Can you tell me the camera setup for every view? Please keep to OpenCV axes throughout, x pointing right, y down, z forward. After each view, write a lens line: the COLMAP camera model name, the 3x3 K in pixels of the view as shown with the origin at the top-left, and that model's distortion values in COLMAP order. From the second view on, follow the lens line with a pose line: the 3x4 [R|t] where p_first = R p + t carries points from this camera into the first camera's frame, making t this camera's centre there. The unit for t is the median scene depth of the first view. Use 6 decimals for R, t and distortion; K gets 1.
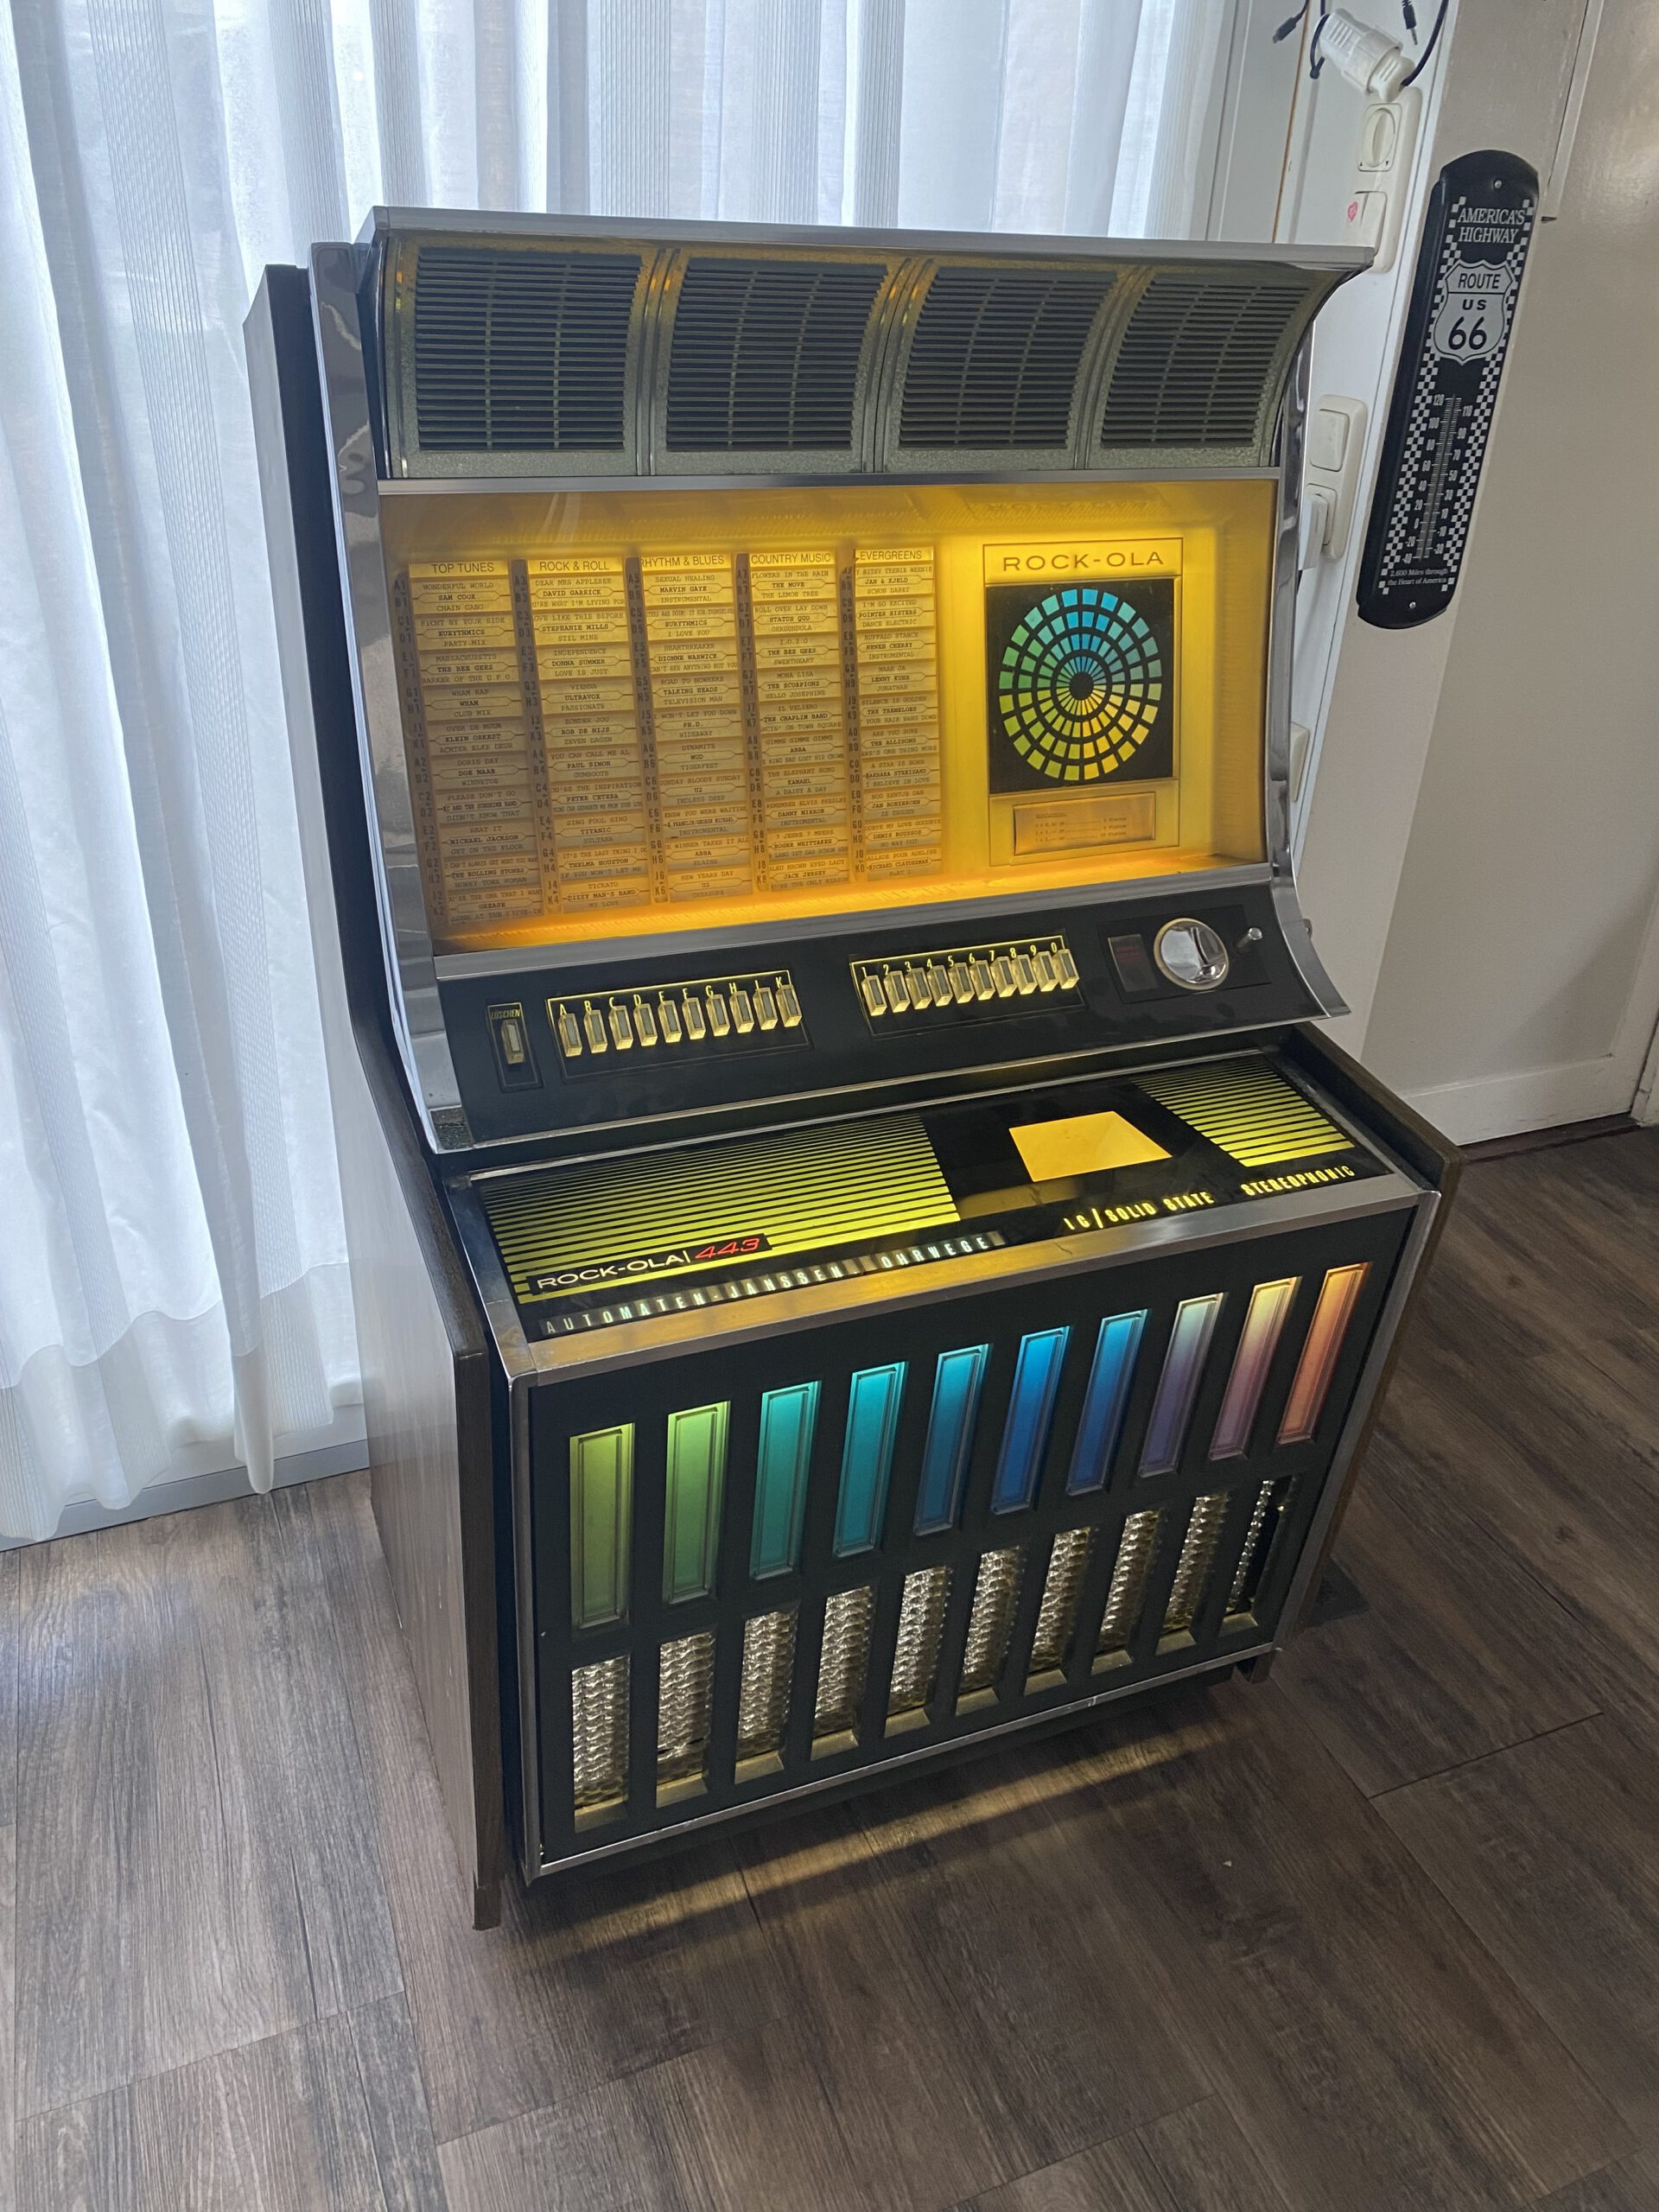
lens RADIAL K [[1681.8, 0, 842.7], [0, 1681.8, 1108.9], [0, 0, 1]] dist [0.028063, -0.024595]
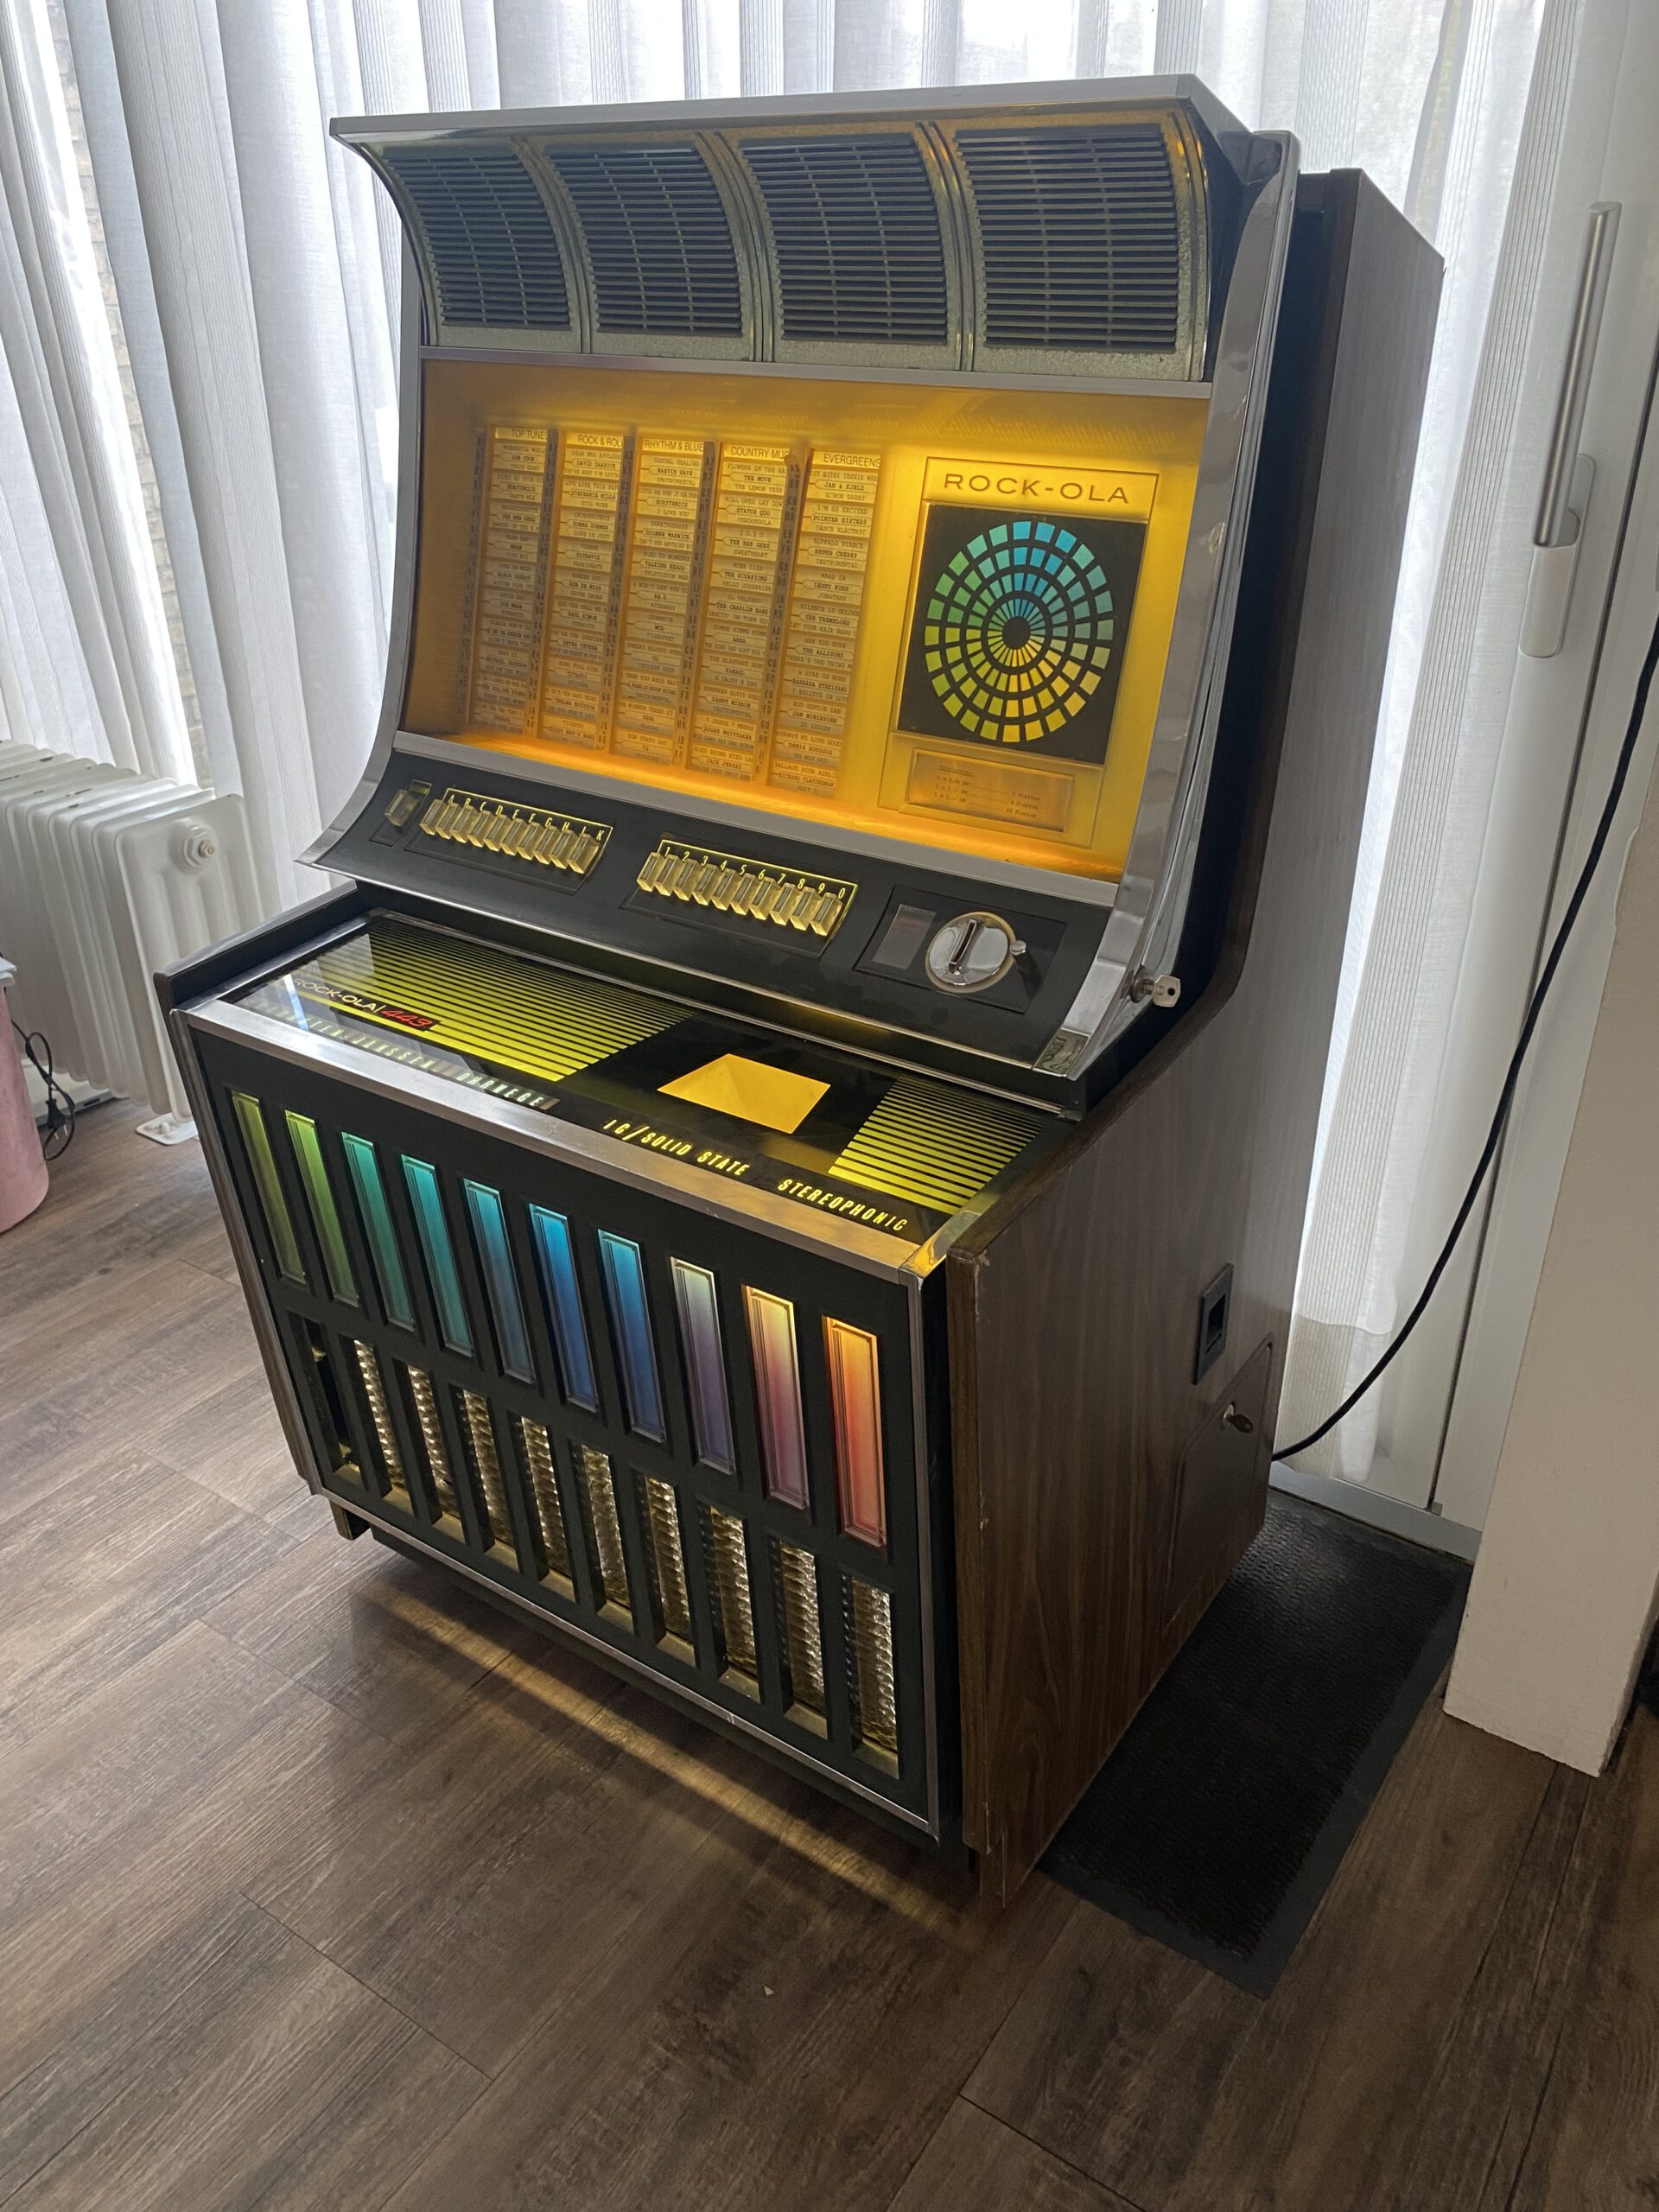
lens RADIAL K [[1681.8, 0, 833.4], [0, 1681.8, 1125.4], [0, 0, 1]] dist [0.028063, -0.024595]
pose [[0.548164, 0.347705, -0.760669, 0.885579], [-0.383162, 0.912834, 0.141142, -0.109749], [0.743440, 0.214090, 0.633610, 0.450275]]
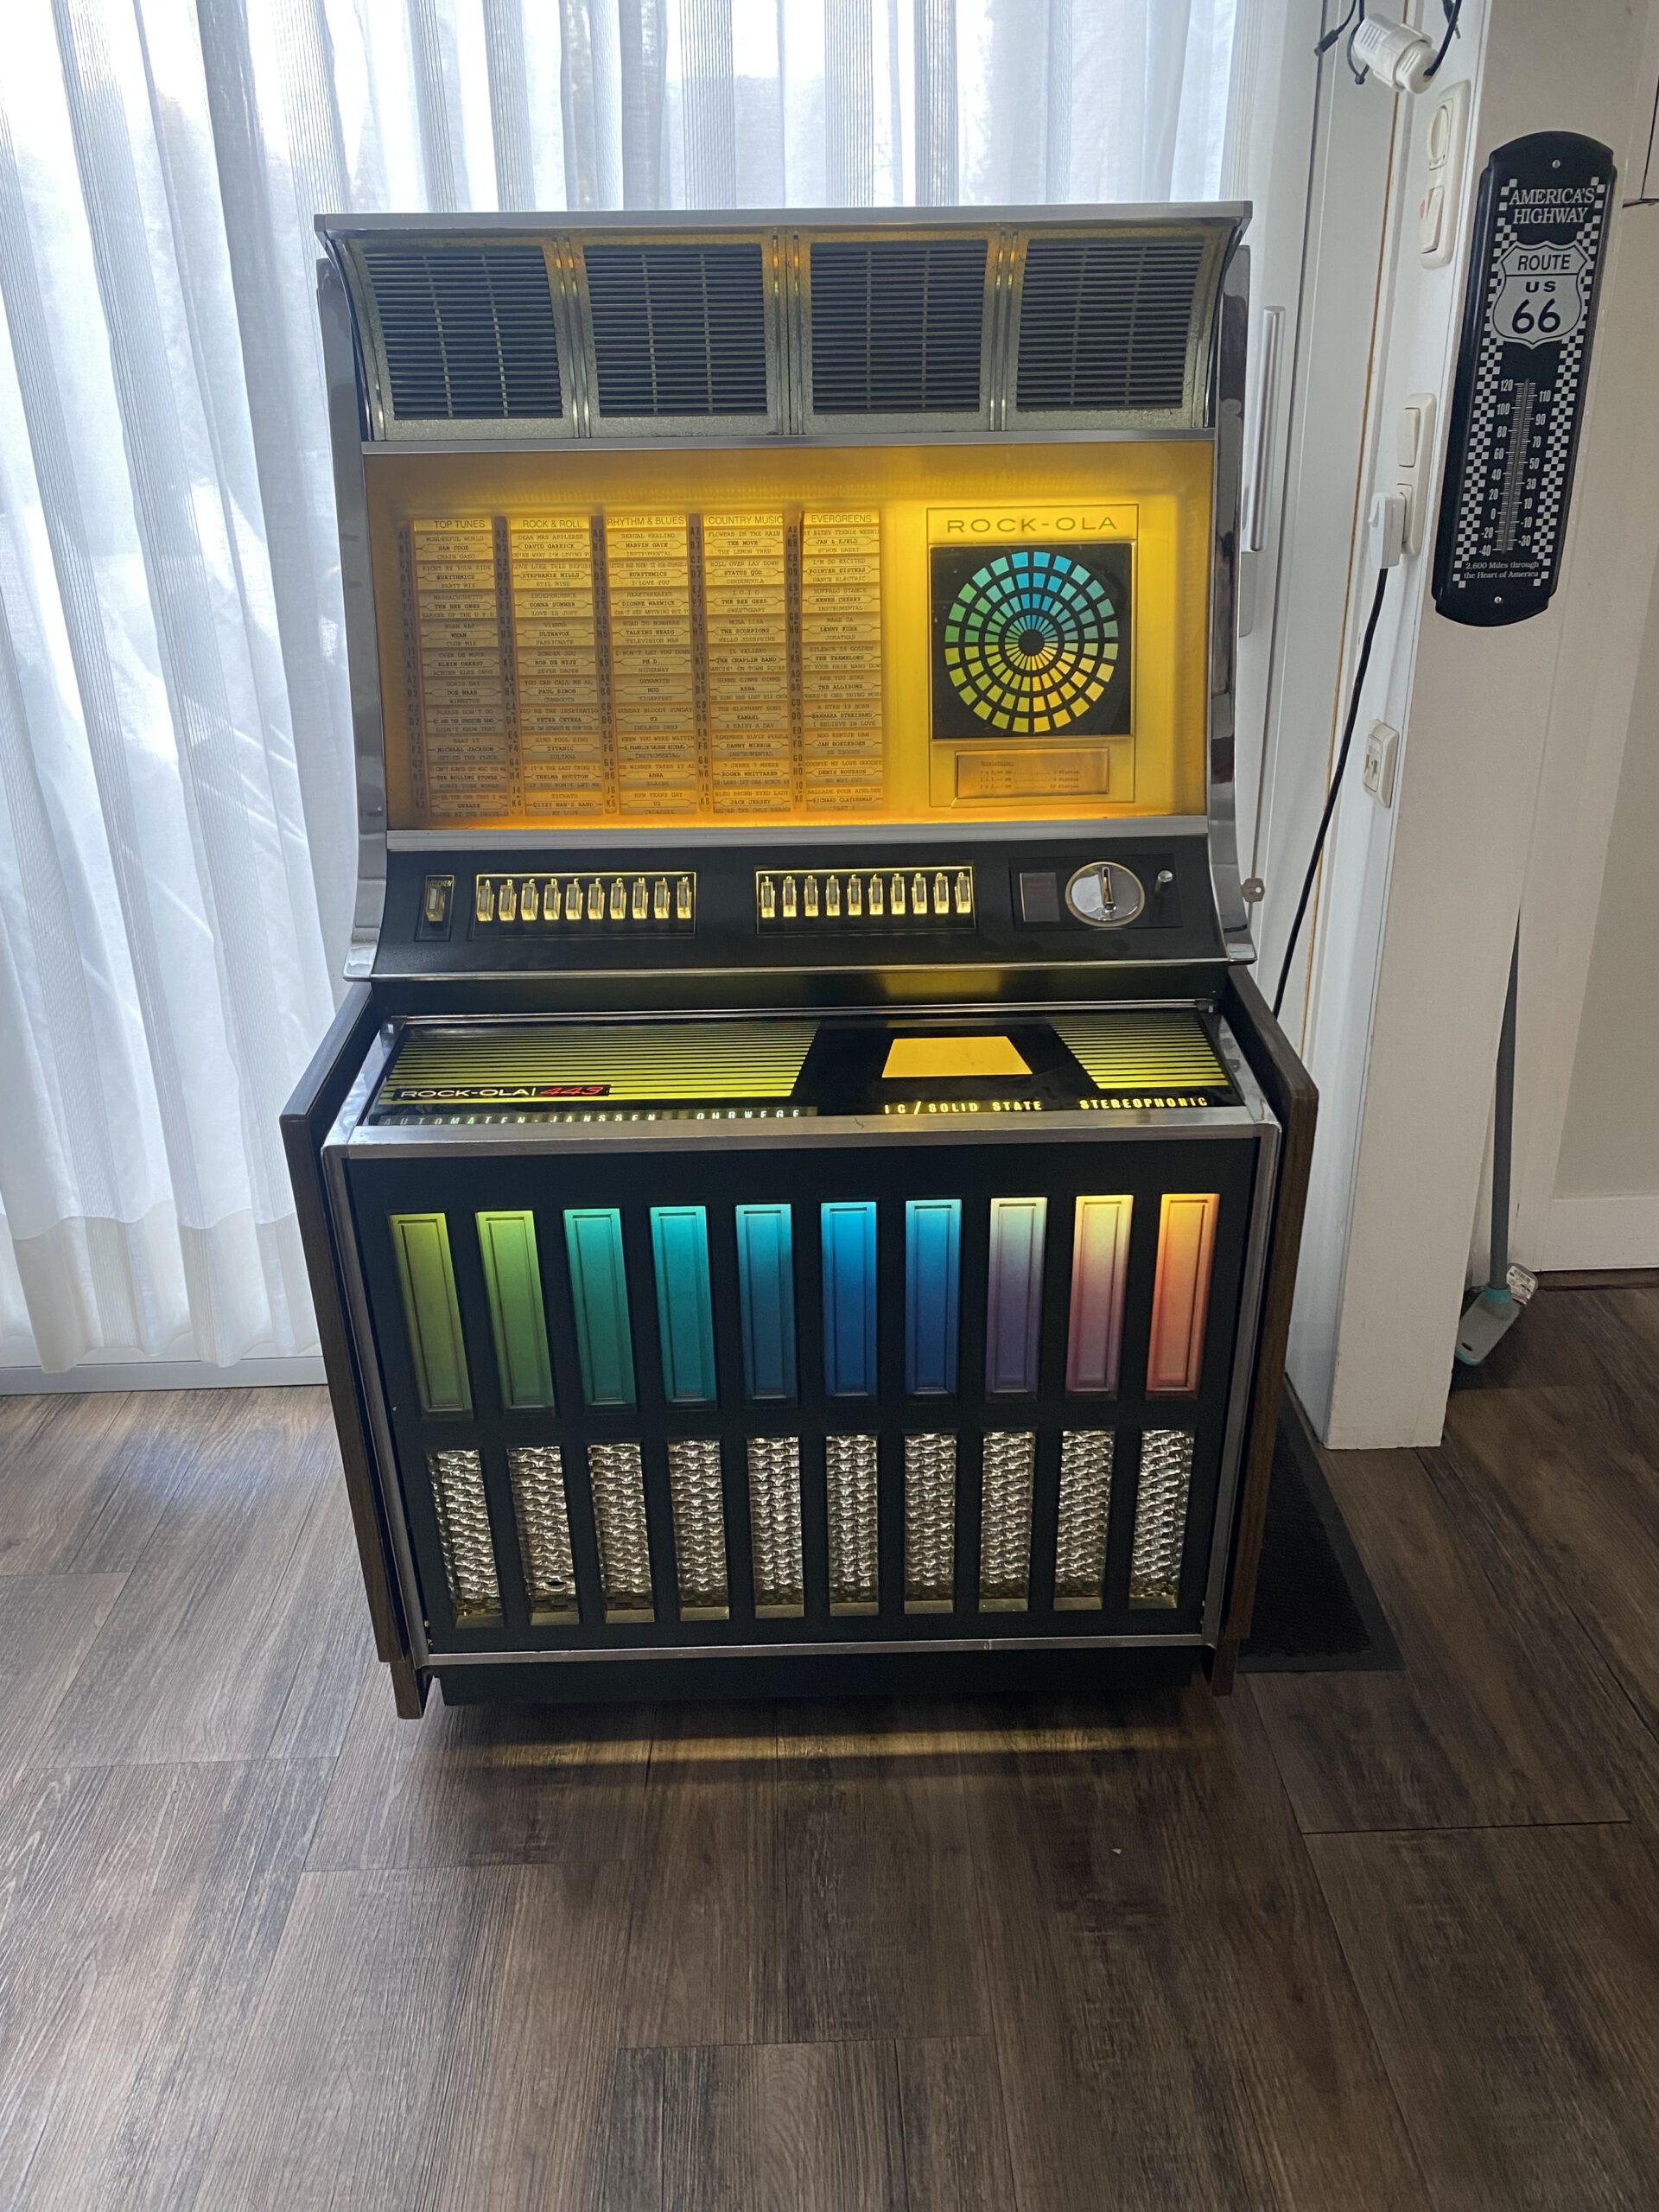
lens RADIAL K [[1681.8, 0, 834.4], [0, 1681.8, 1122.1], [0, 0, 1]] dist [0.028063, -0.024595]
pose [[0.931664, 0.089475, -0.352131, 0.448239], [-0.123160, 0.989594, -0.074402, 0.149769], [0.341809, 0.112686, 0.932989, -0.000882]]
